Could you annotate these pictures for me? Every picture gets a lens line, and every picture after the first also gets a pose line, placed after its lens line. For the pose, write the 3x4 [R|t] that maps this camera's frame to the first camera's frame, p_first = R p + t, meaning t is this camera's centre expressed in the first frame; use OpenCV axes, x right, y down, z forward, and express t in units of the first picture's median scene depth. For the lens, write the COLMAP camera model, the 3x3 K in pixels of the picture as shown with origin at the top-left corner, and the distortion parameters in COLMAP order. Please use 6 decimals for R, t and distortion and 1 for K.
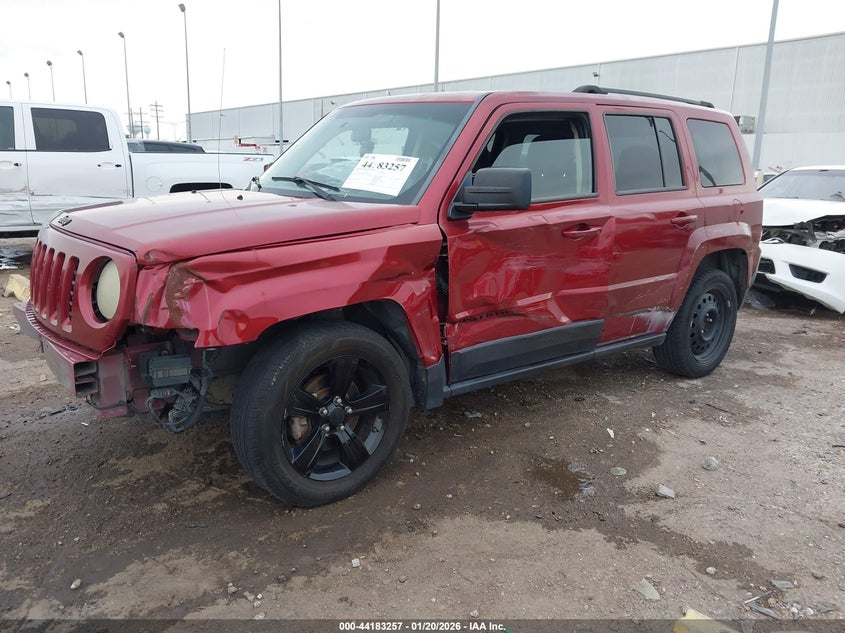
lens RADIAL K [[659.4, 0, 425.2], [0, 659.4, 315.6], [0, 0, 1]] dist [-0.001783, -0.007757]
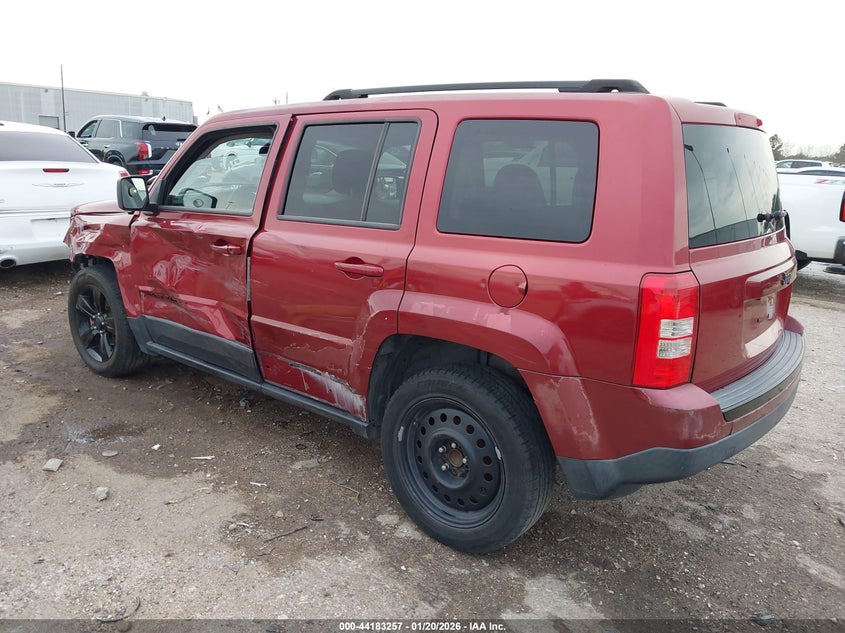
lens RADIAL K [[659.4, 0, 425.2], [0, 659.4, 315.6], [0, 0, 1]] dist [-0.001783, -0.007757]
pose [[0.224303, 0.214108, -0.950708, 1.243291], [-0.264946, 0.952218, 0.151938, -0.255586], [0.937812, 0.217806, 0.270313, 1.013831]]
